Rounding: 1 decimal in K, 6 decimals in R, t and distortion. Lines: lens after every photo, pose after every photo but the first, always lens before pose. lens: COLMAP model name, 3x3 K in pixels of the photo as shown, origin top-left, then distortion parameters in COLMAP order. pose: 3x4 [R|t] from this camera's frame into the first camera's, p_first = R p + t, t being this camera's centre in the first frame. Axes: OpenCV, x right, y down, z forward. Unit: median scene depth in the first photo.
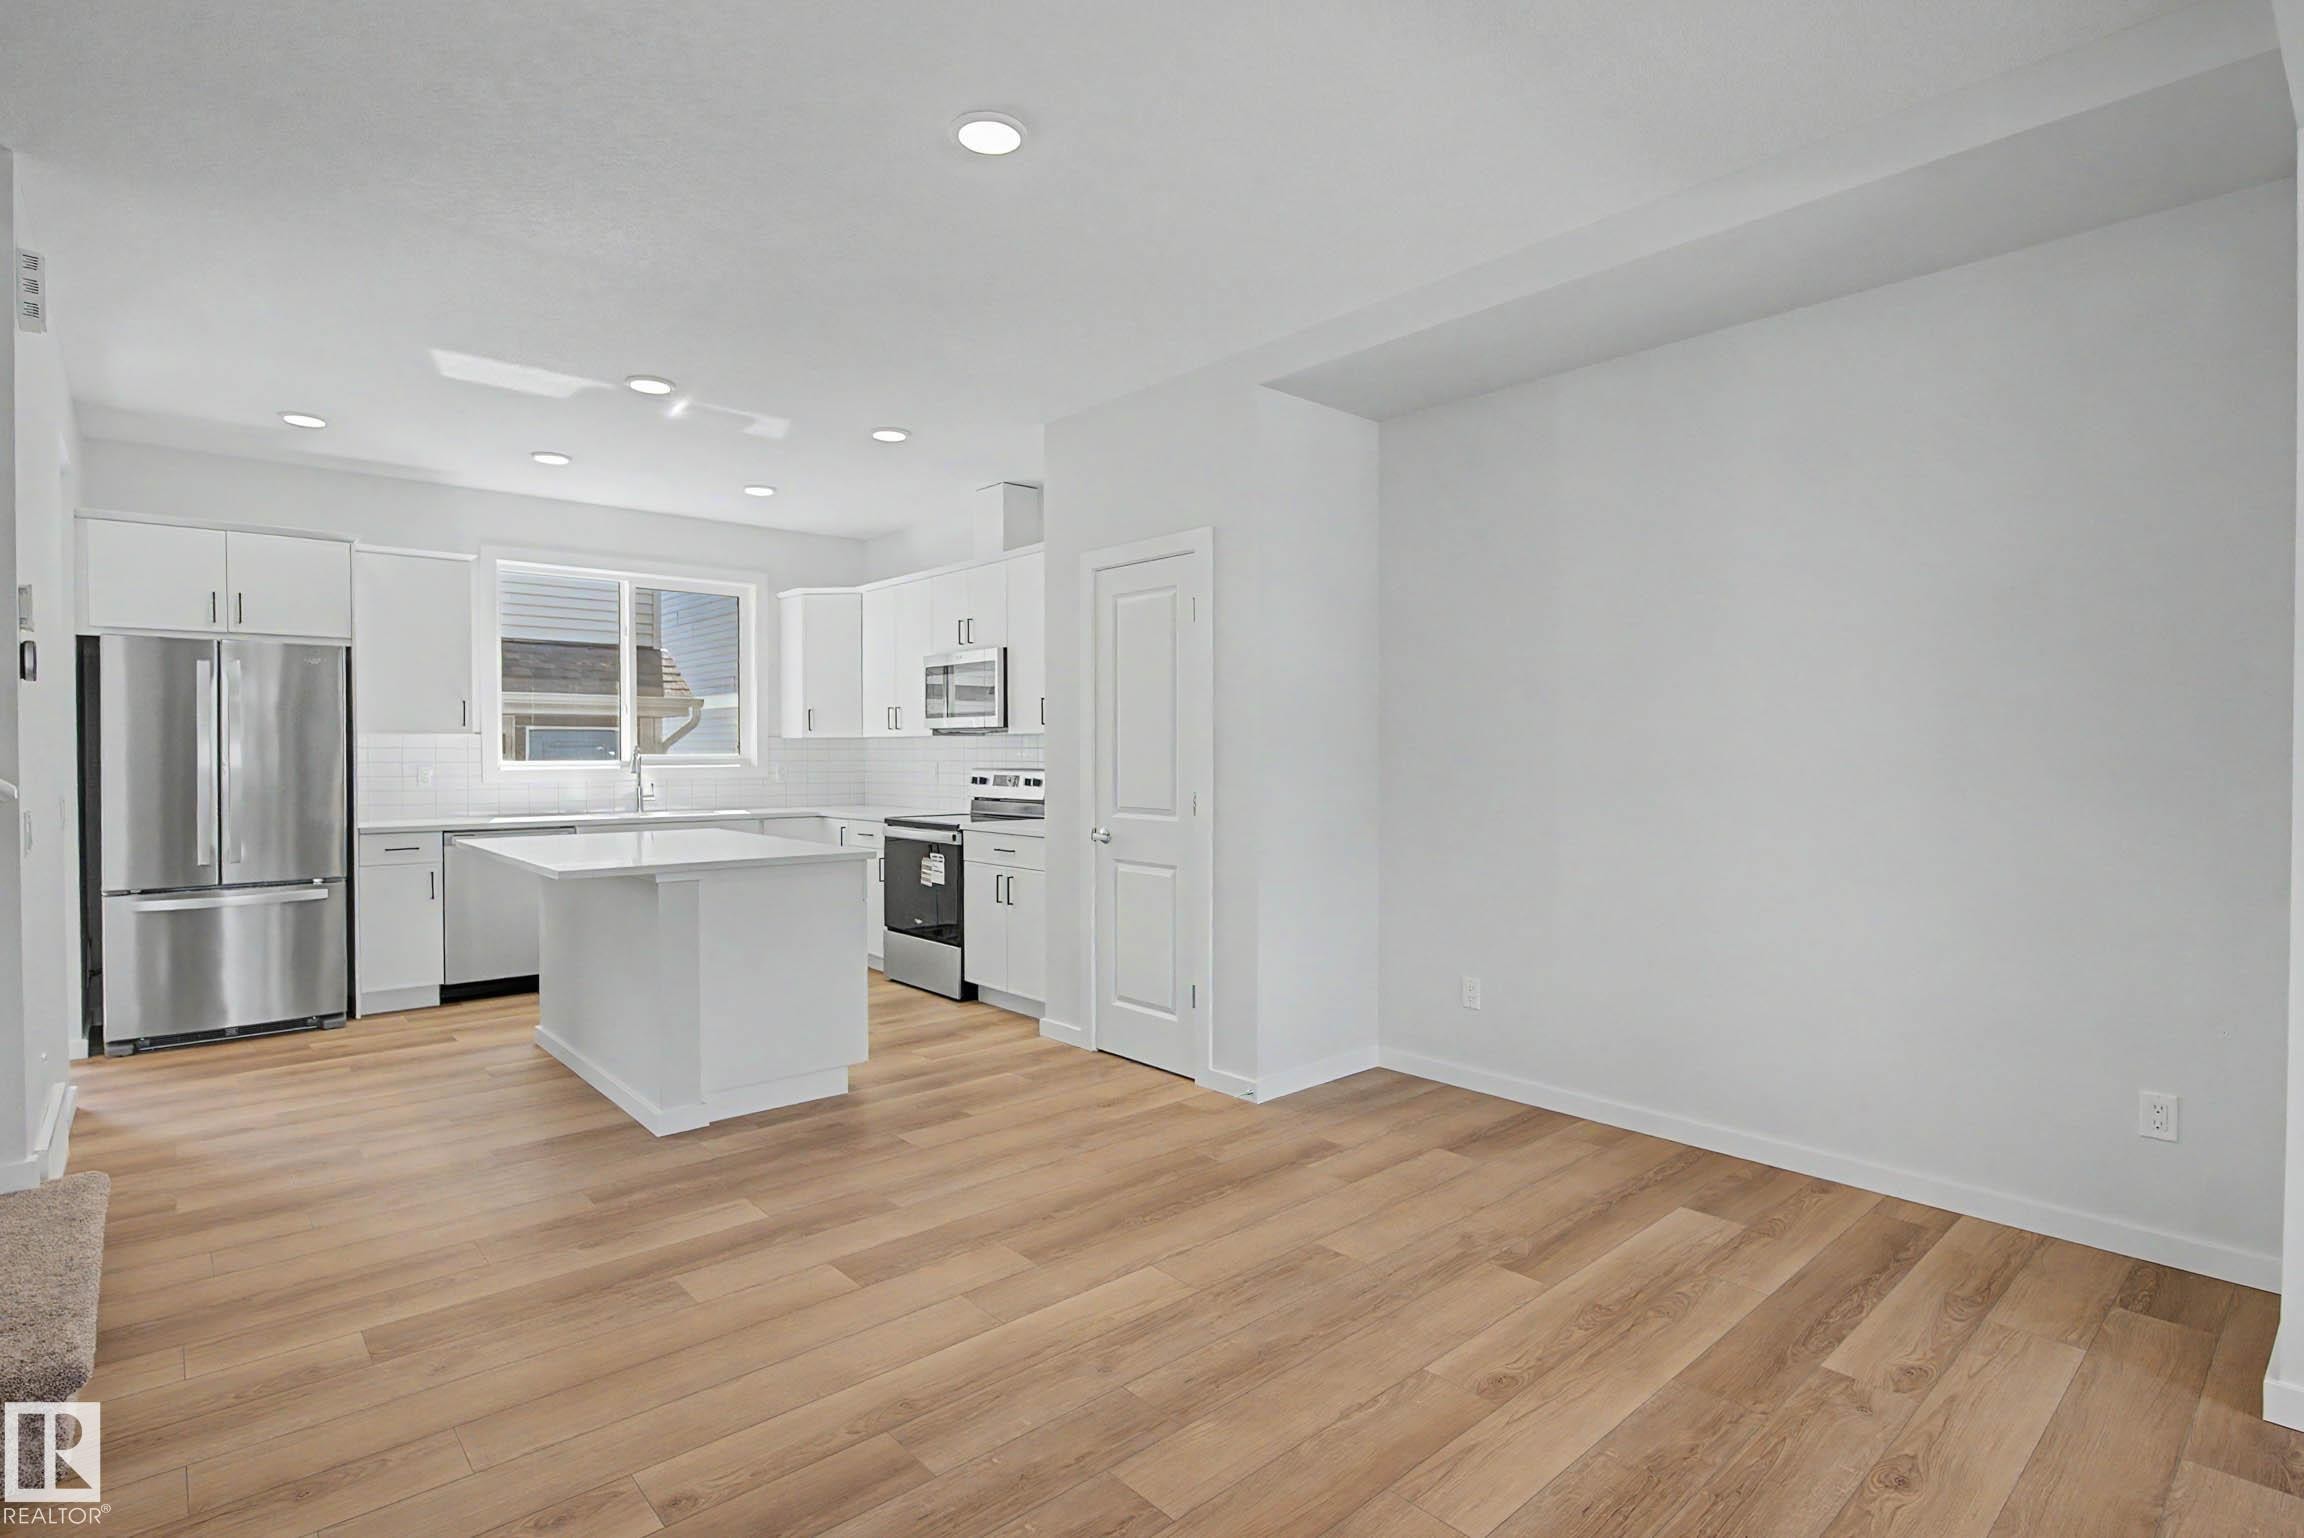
lens RADIAL K [[1122.5, 0, 1152.0], [0, 1122.5, 769.0], [0, 0, 1]] dist [-0.003300, 0.001256]
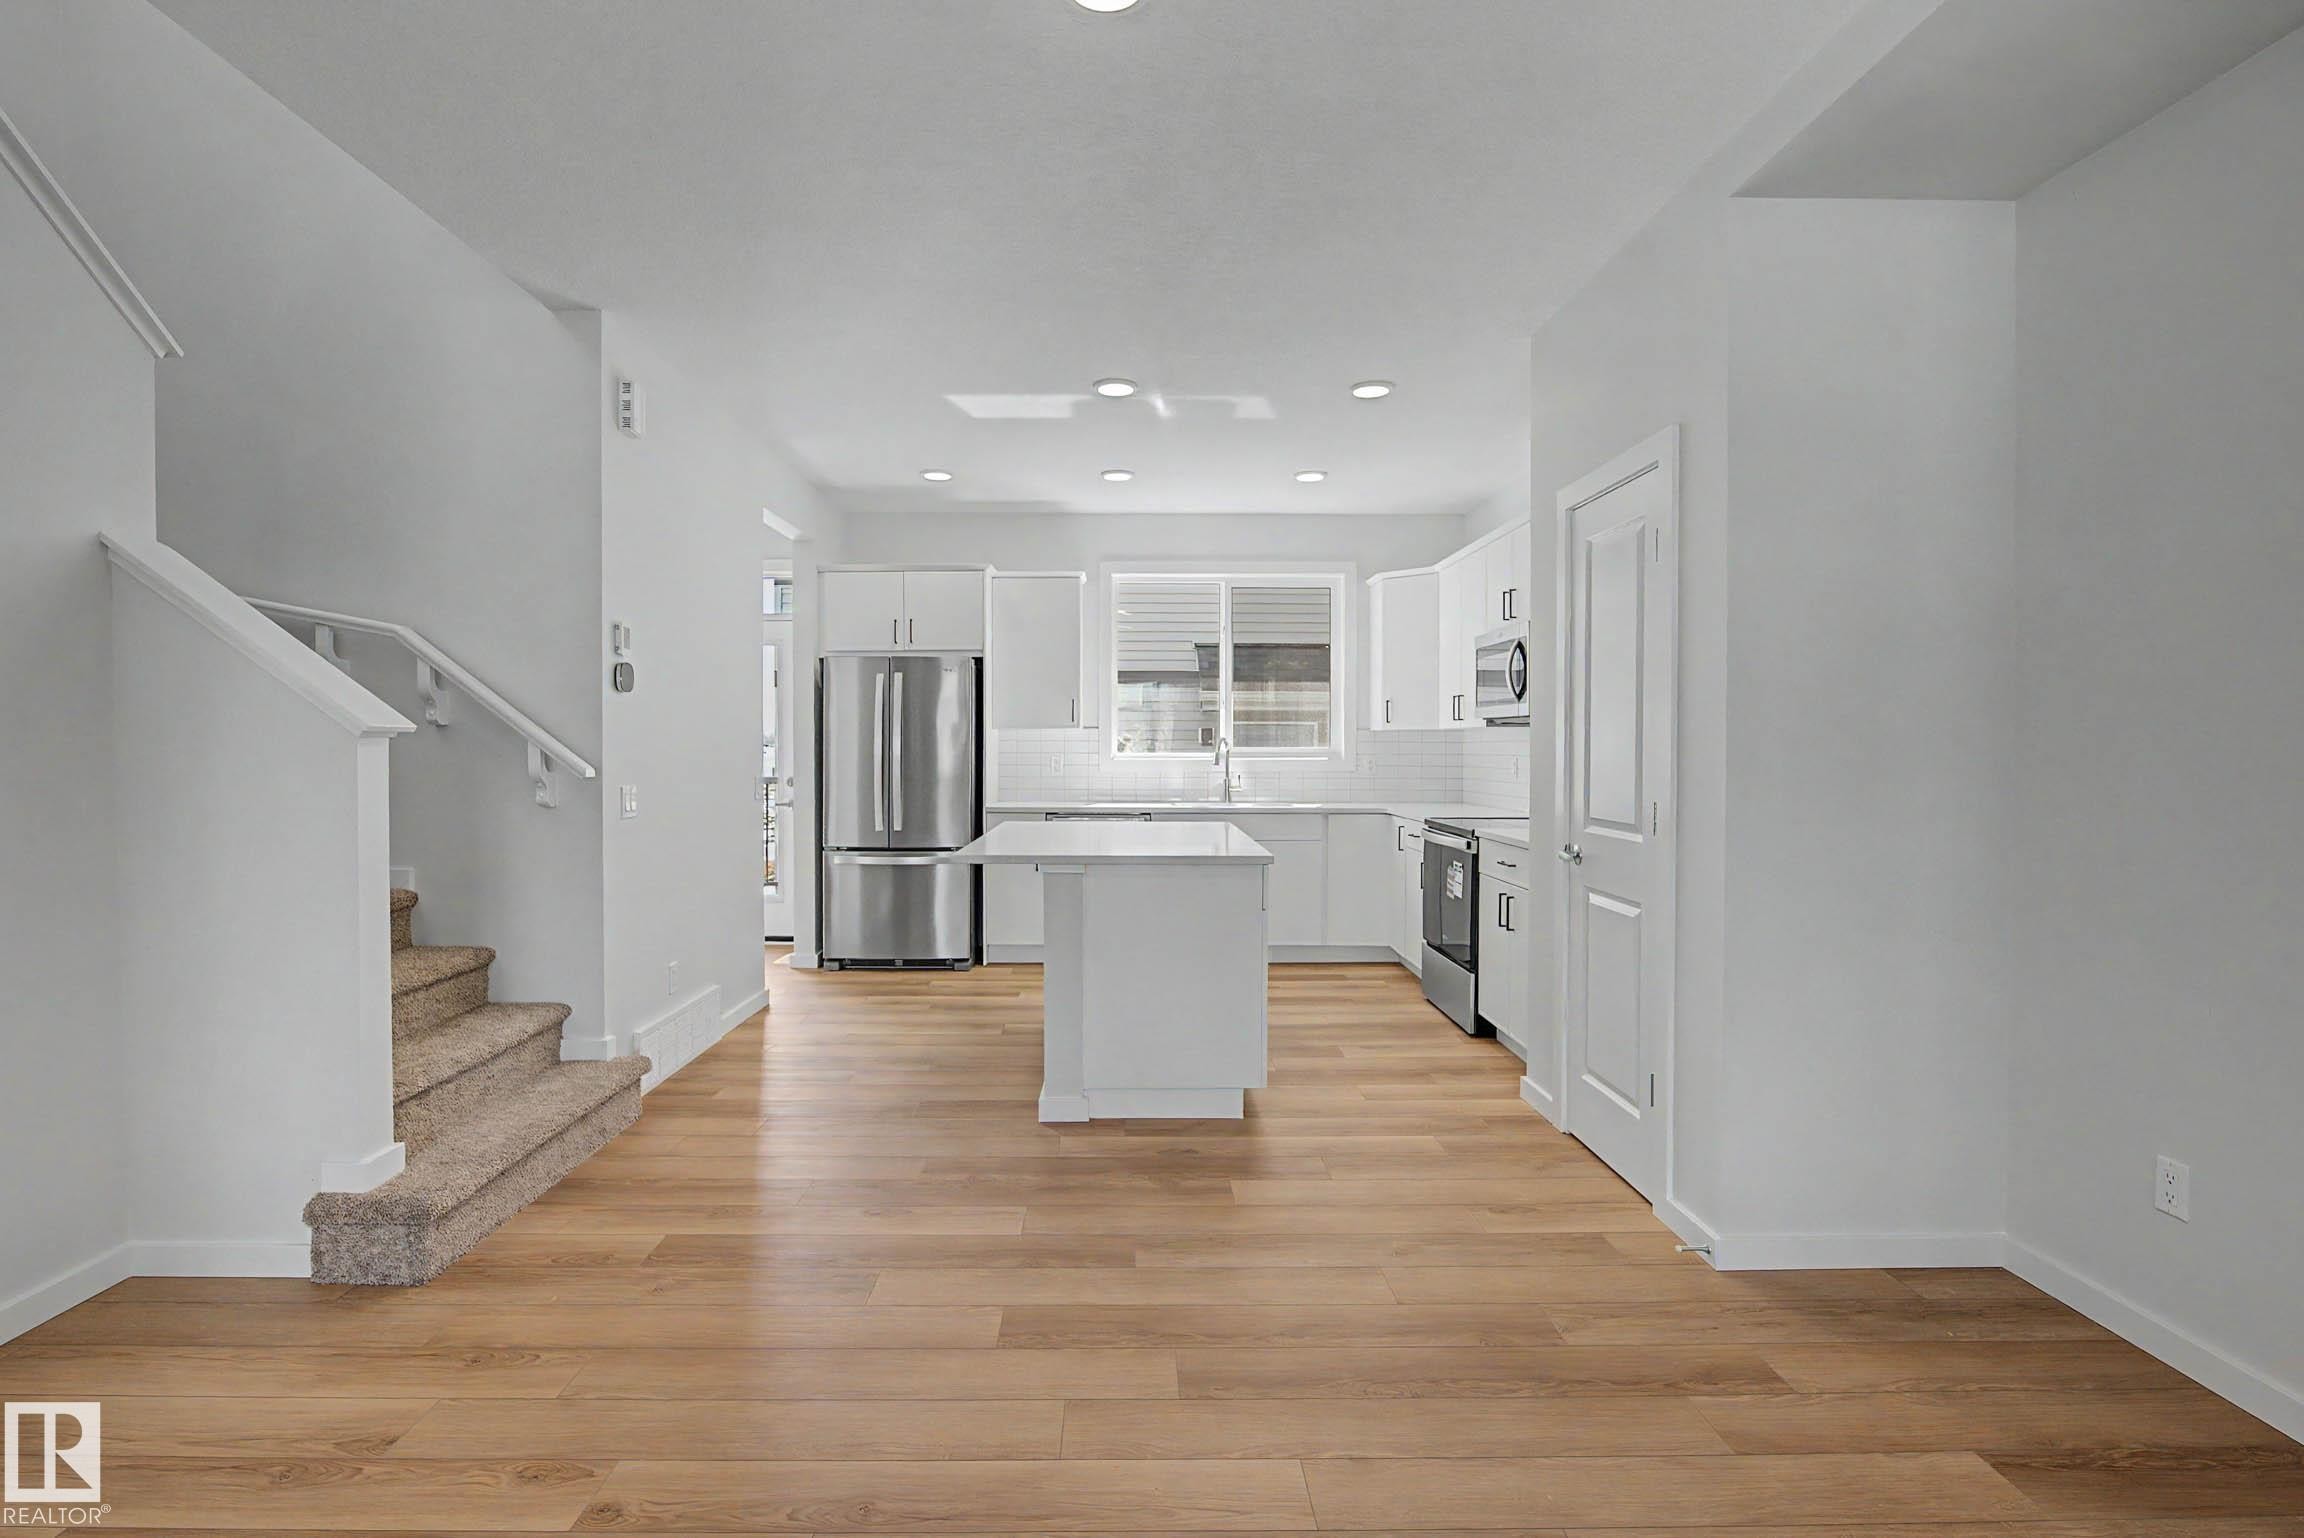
lens RADIAL K [[1111.3, 0, 1148.9], [0, 1111.3, 756.3], [0, 0, 1]] dist [-0.005719, 0.000337]
pose [[0.756058, 0.009032, -0.654443, 0.224486], [-0.012452, 0.999922, -0.000586, -0.003747], [0.654387, 0.008592, 0.756111, 0.229160]]
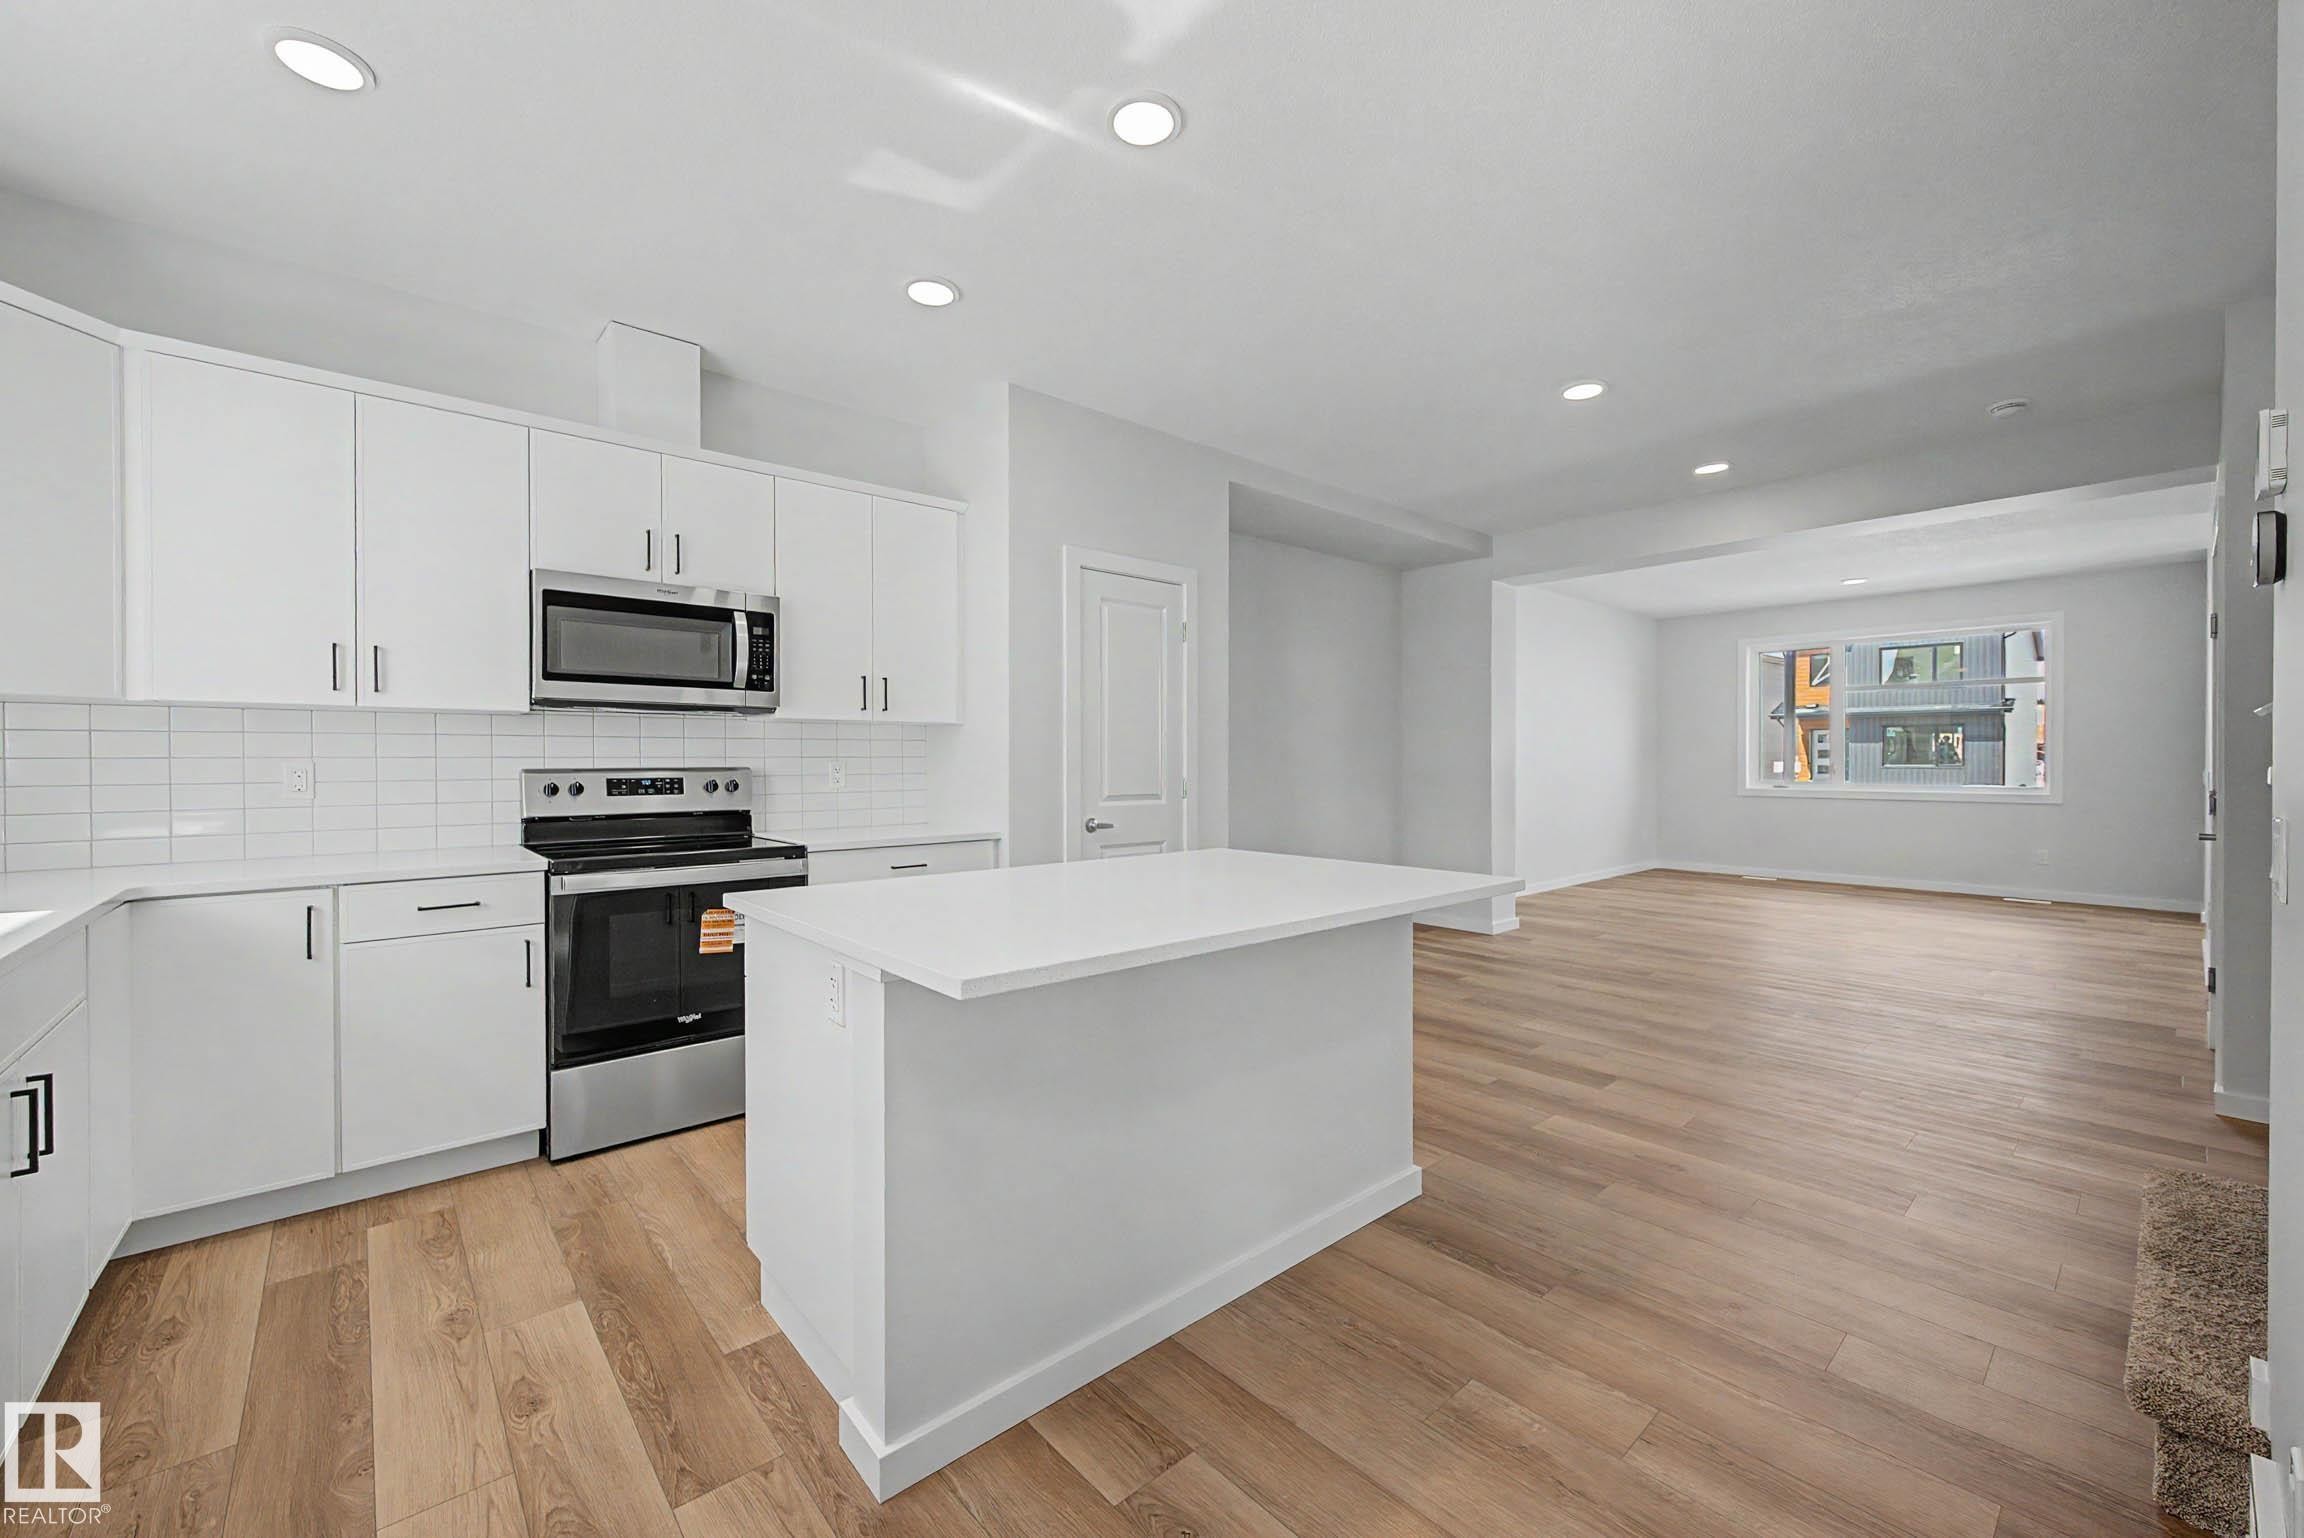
lens RADIAL K [[906.2, 0, 1152.0], [0, 906.2, 769.0], [0, 0, 1]] dist [-0.001669, -0.000017]
pose [[0.001723, 0.007979, 0.999967, -0.843175], [0.026016, 0.999629, -0.008021, 0.015191], [-0.999660, 0.026029, 0.001515, 0.908571]]
